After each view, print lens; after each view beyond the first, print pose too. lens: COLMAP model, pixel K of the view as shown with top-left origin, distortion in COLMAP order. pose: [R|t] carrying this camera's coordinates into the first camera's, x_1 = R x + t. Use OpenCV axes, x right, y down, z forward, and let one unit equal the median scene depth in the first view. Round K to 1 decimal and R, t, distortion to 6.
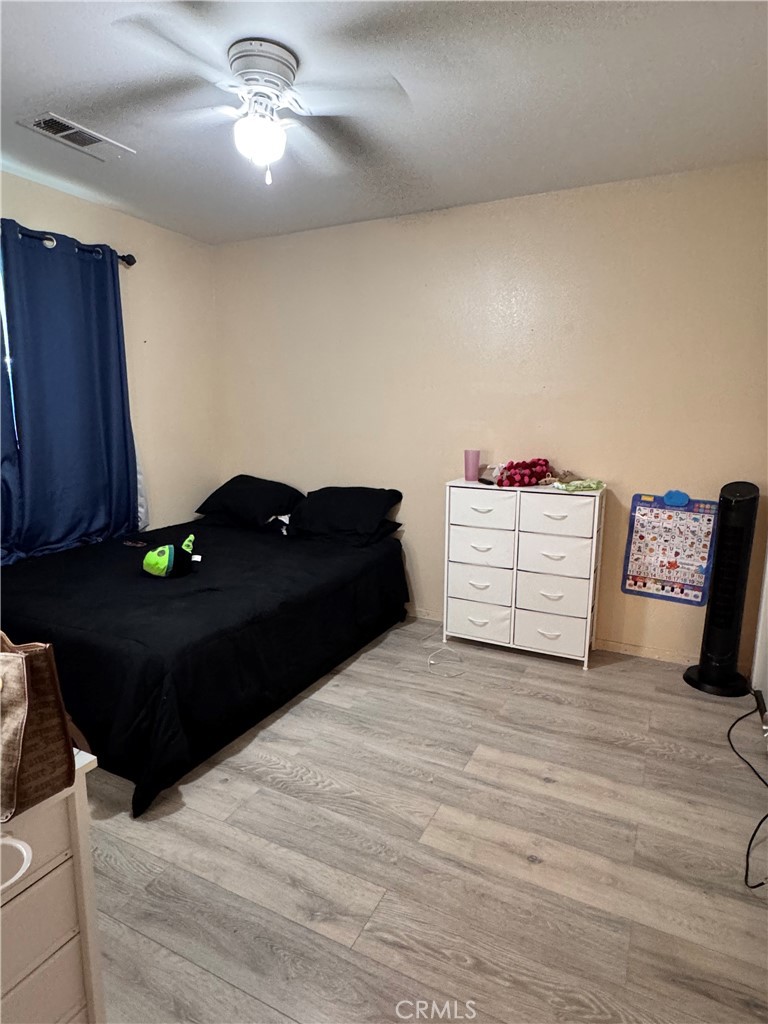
lens RADIAL K [[567.0, 0, 388.6], [0, 567.0, 507.4], [0, 0, 1]] dist [0.016524, -0.004969]
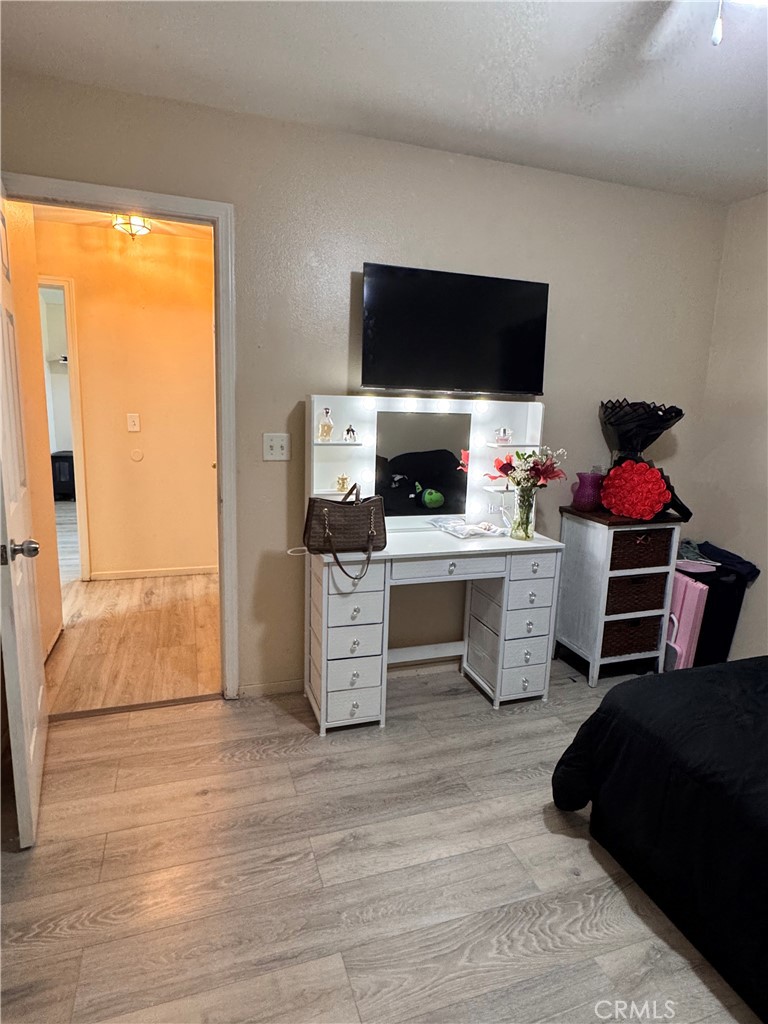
lens RADIAL K [[567.0, 0, 385.6], [0, 567.0, 515.1], [0, 0, 1]] dist [0.016524, -0.004969]
pose [[-0.686963, 0.112884, -0.717871, 0.562768], [-0.158324, 0.940881, 0.299459, -0.280628], [0.709235, 0.319374, -0.628479, 1.454760]]
